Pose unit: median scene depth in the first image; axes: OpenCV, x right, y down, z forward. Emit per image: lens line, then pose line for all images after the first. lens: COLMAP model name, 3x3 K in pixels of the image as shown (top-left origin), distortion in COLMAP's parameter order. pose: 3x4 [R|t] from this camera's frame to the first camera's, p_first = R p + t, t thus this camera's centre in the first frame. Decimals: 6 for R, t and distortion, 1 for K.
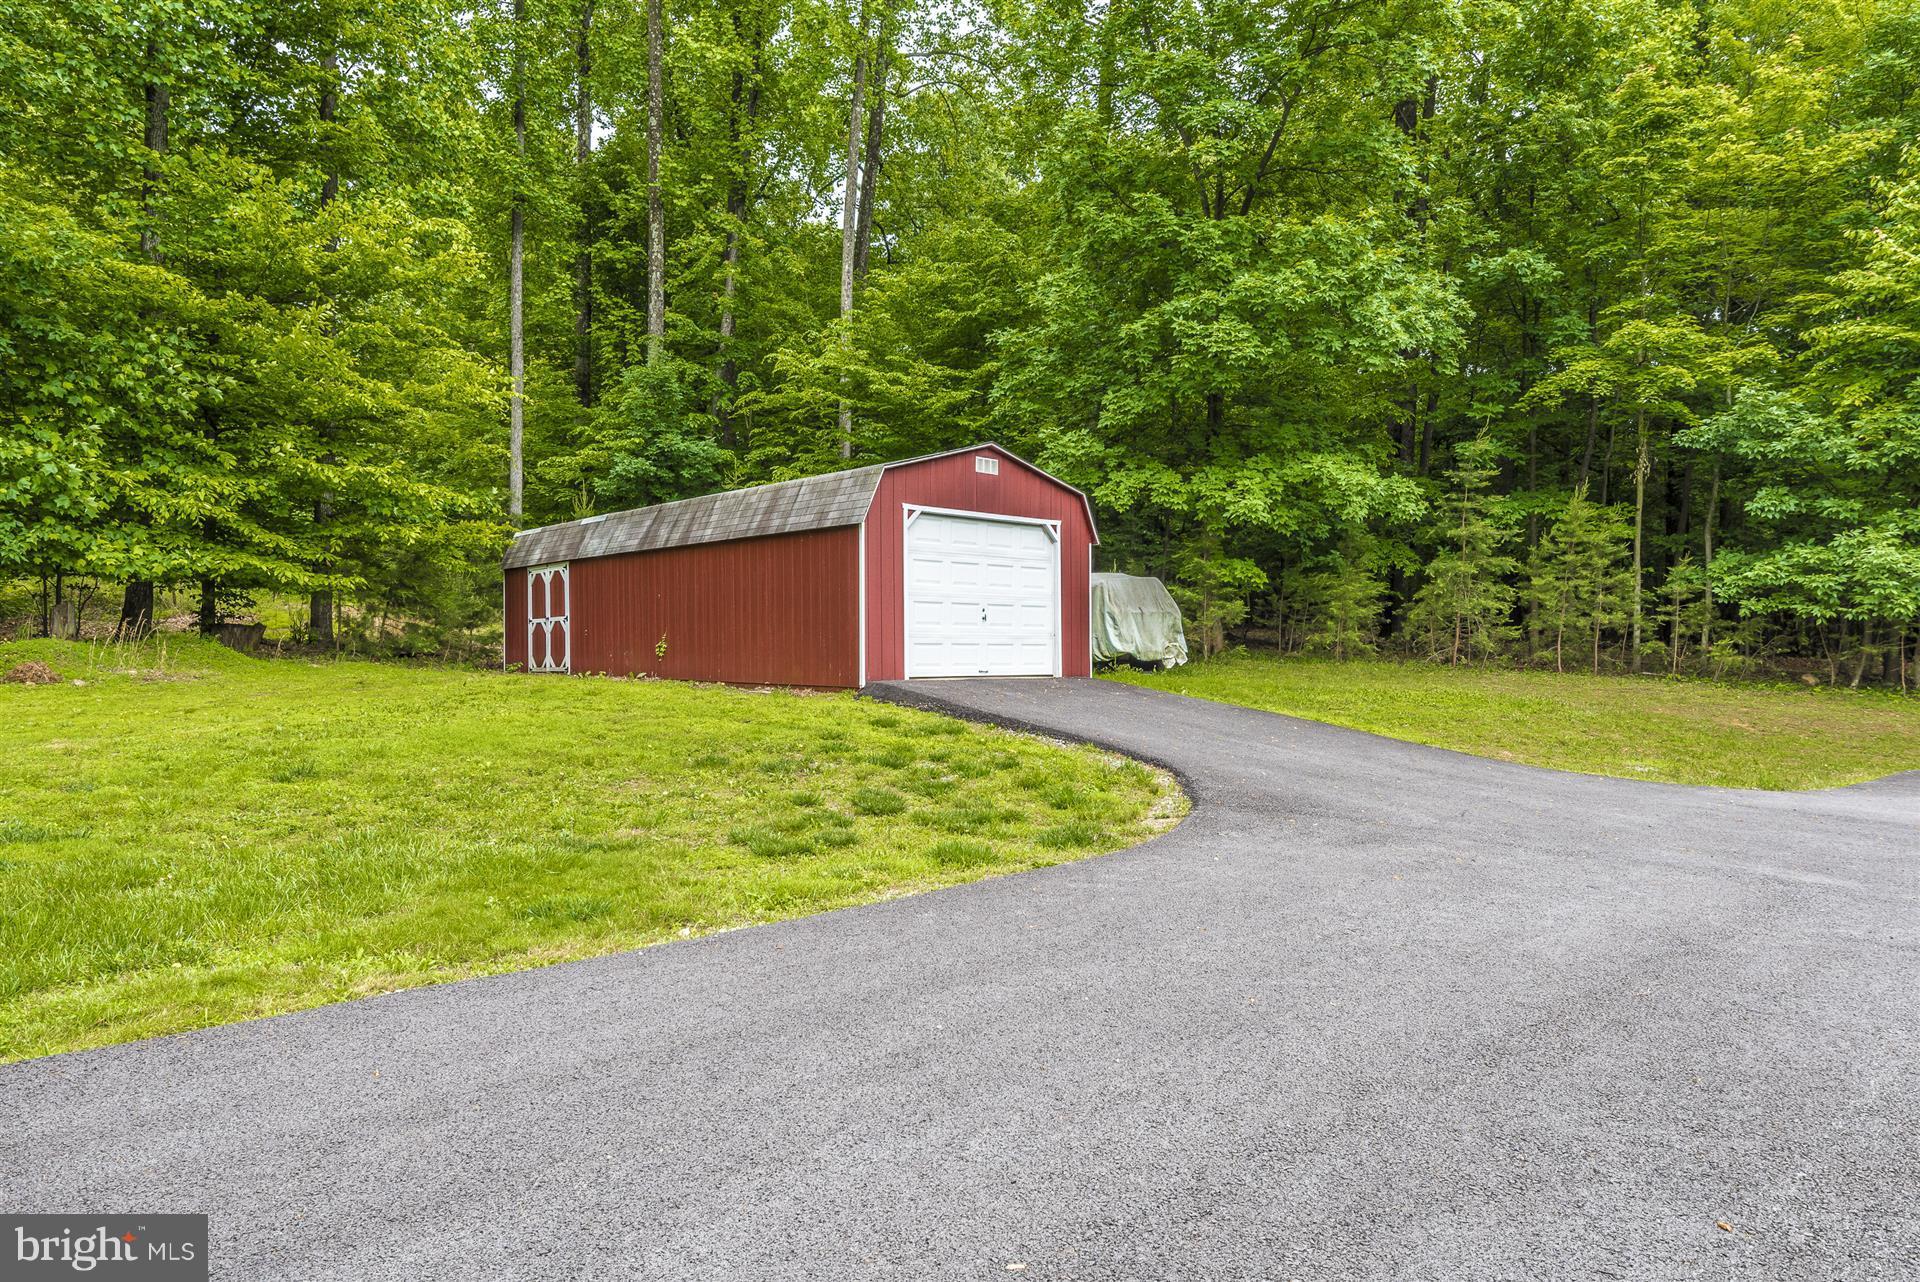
lens RADIAL K [[872.9, 0, 958.8], [0, 872.9, 644.1], [0, 0, 1]] dist [0.013722, -0.008356]
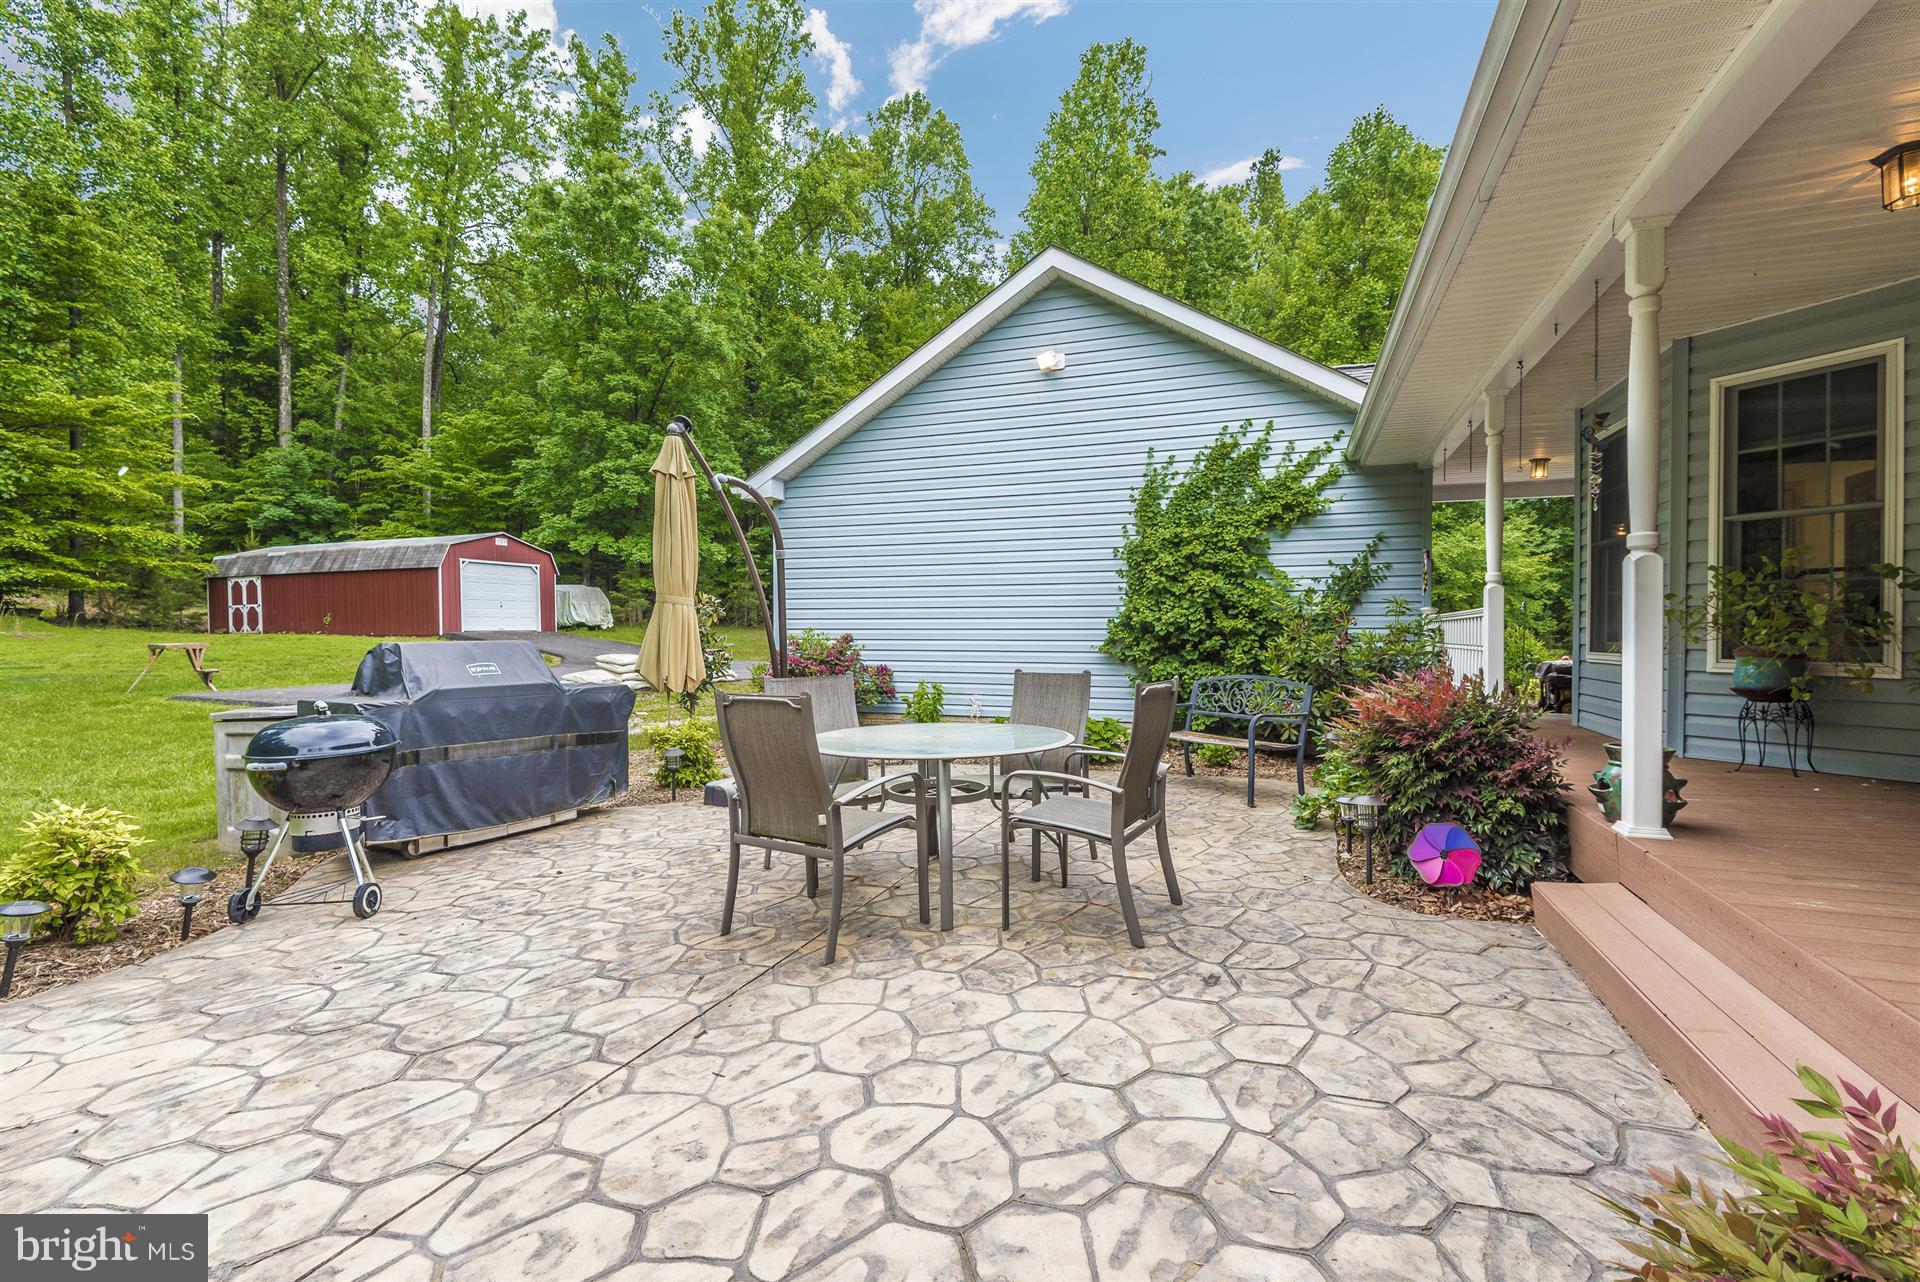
lens RADIAL K [[872.9, 0, 971.4], [0, 872.9, 629.8], [0, 0, 1]] dist [0.013722, -0.008356]
pose [[0.904796, -0.009129, 0.425746, 0.131489], [0.005995, 0.999944, 0.008699, 0.015250], [-0.425802, -0.005318, 0.904801, -1.294851]]
